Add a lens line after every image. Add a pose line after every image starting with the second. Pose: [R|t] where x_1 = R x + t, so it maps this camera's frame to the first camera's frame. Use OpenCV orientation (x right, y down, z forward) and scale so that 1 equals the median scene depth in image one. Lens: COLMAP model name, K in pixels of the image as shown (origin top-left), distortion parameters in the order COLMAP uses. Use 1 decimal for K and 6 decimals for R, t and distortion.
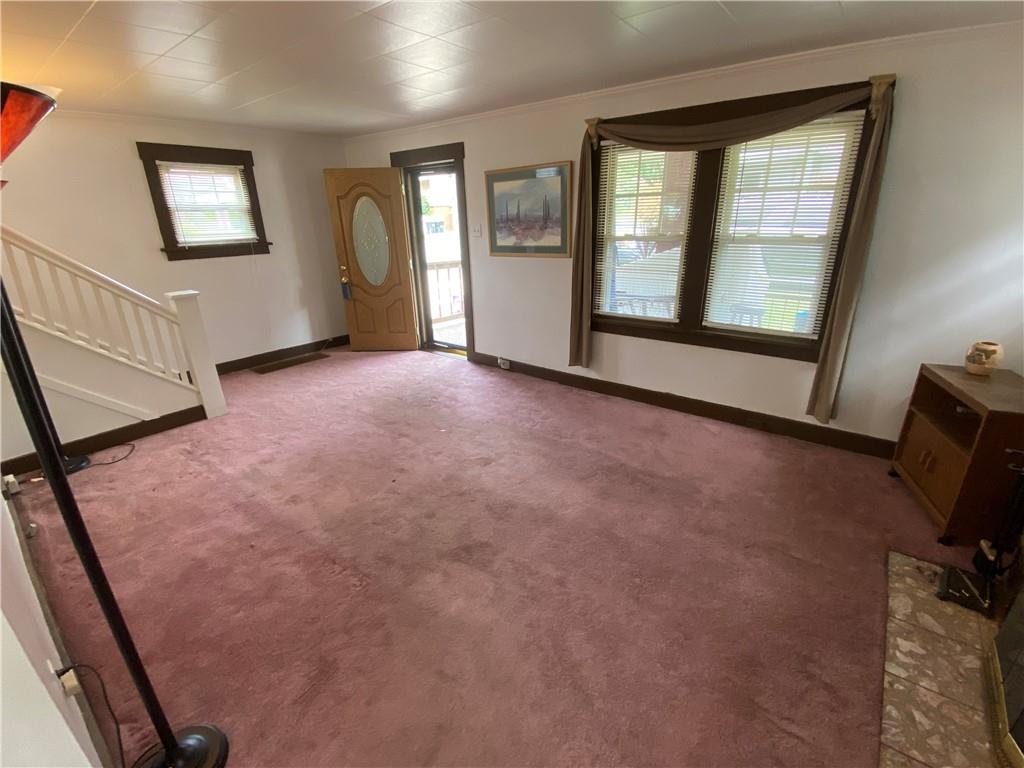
lens RADIAL K [[455.6, 0, 512.0], [0, 455.6, 384.0], [0, 0, 1]] dist [0.020206, -0.000162]
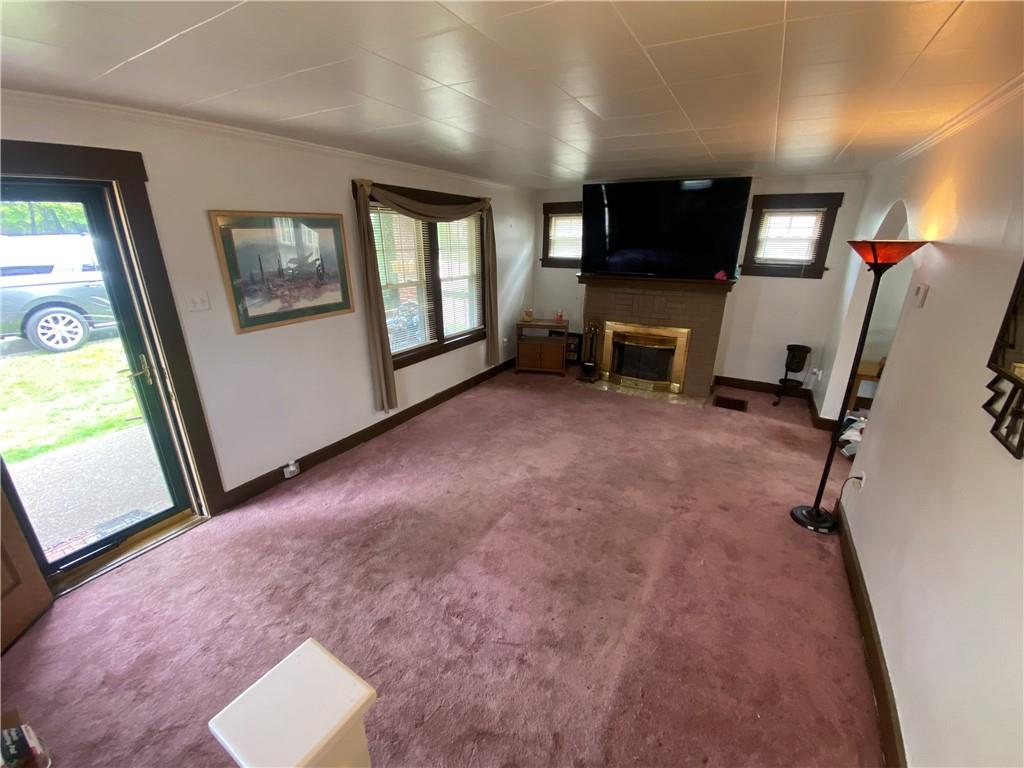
lens RADIAL K [[413.4, 0, 508.7], [0, 413.4, 384.3], [0, 0, 1]] dist [0.025862, -0.024671]
pose [[-0.123583, -0.312105, 0.941975, -0.778911], [0.350723, 0.874250, 0.335679, -0.319846], [-0.928289, 0.371856, 0.001420, 0.747564]]
